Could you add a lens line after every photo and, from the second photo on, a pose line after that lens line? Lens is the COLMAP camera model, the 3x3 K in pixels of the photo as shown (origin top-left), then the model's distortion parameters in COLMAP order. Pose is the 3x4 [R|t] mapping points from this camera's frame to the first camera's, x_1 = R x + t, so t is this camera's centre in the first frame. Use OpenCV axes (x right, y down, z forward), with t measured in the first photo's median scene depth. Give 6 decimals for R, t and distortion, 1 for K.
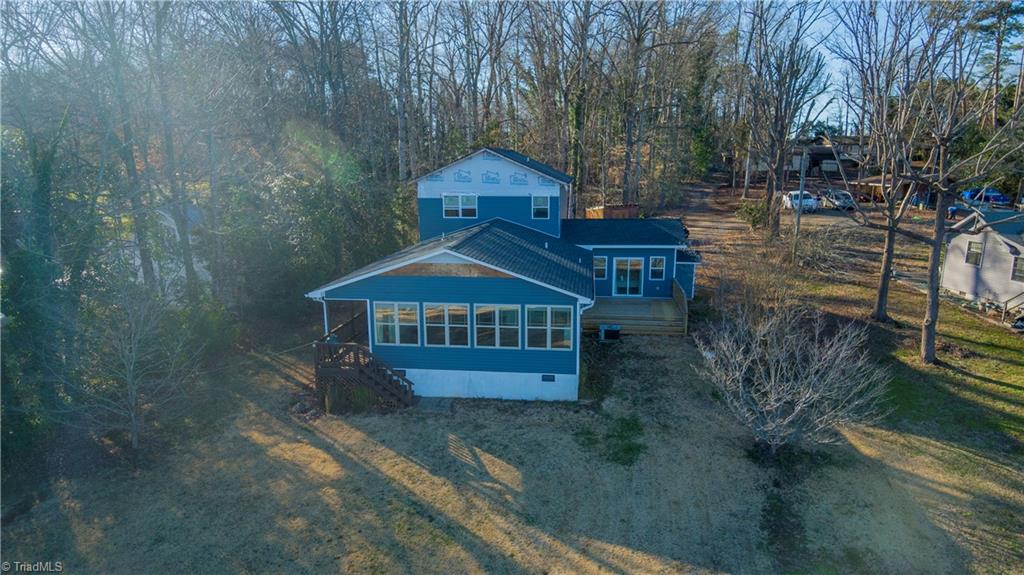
lens RADIAL K [[602.7, 0, 512.0], [0, 602.7, 287.5], [0, 0, 1]] dist [0.037888, -0.060952]
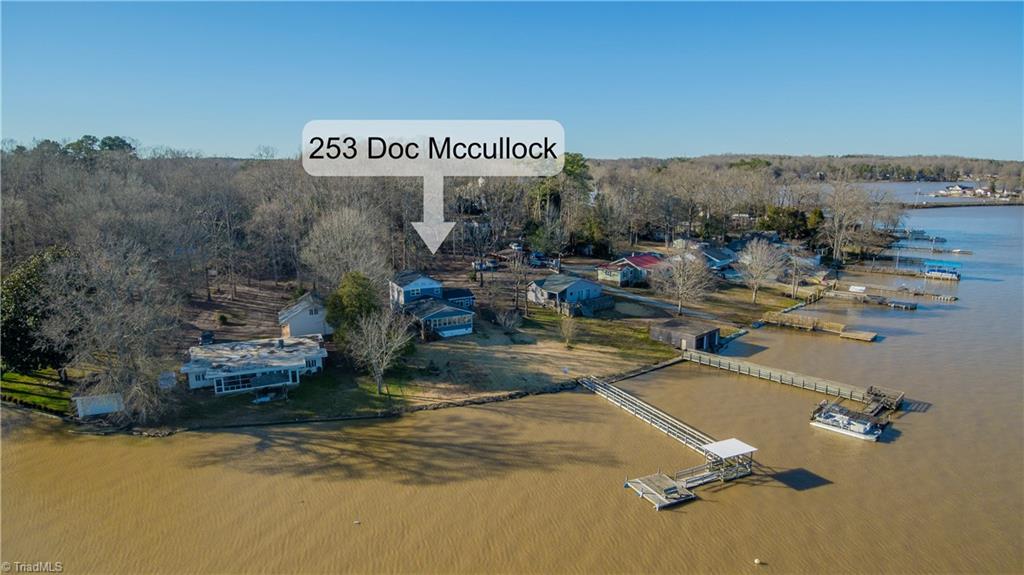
lens RADIAL K [[606.0, 0, 512.0], [0, 606.0, 287.5], [0, 0, 1]] dist [0.022008, -0.000249]
pose [[0.833048, -0.109450, 0.542266, -2.266012], [0.116395, 0.992968, 0.021608, -0.255362], [-0.540817, 0.045117, 0.839929, -3.379166]]
